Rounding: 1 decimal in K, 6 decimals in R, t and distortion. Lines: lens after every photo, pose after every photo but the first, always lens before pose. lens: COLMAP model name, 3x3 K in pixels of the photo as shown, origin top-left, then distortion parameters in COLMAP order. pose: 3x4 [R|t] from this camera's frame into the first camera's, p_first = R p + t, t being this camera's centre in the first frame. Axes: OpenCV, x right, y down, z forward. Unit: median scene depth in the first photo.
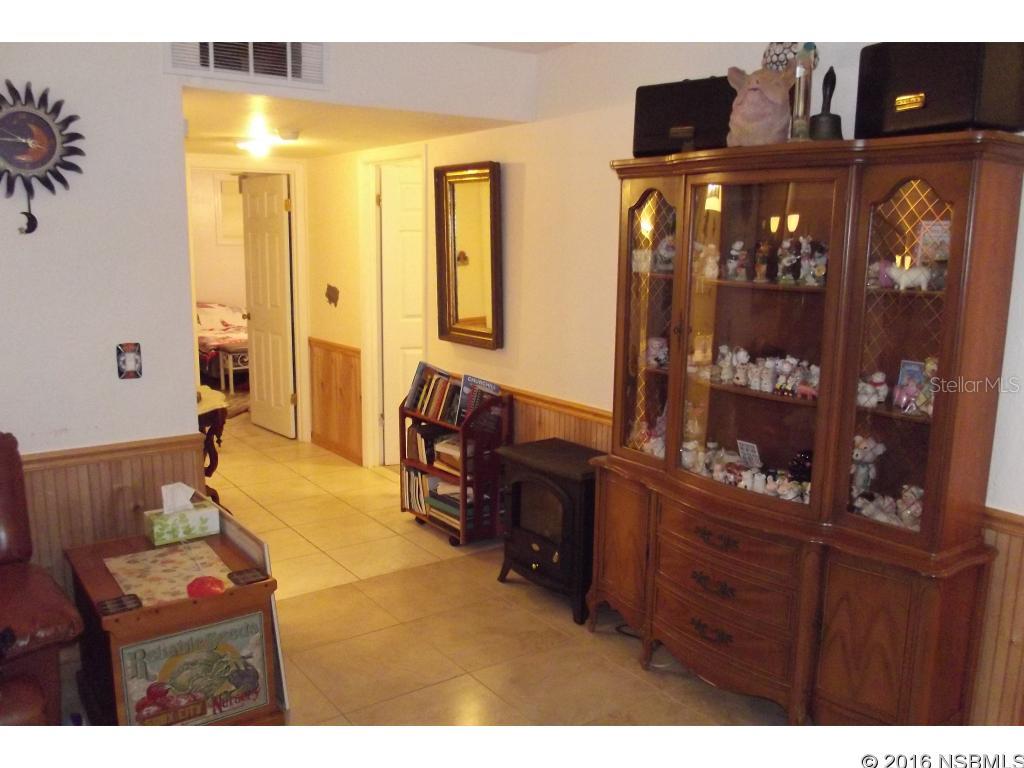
lens RADIAL K [[855.9, 0, 514.3], [0, 855.9, 390.5], [0, 0, 1]] dist [-0.073281, 0.052770]
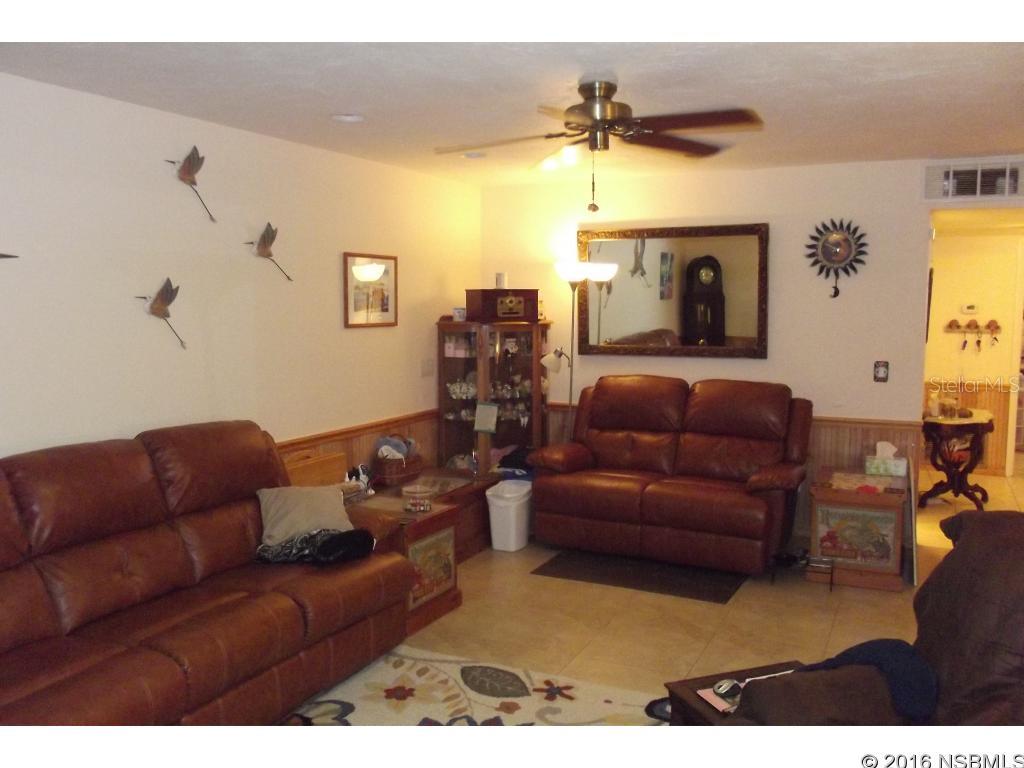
lens RADIAL K [[855.9, 0, 514.3], [0, 855.9, 390.5], [0, 0, 1]] dist [-0.073281, 0.052770]
pose [[0.463434, 0.078314, -0.882664, 0.780499], [-0.153506, 0.988122, 0.007073, 0.114489], [0.872734, 0.132216, 0.469951, -0.488461]]
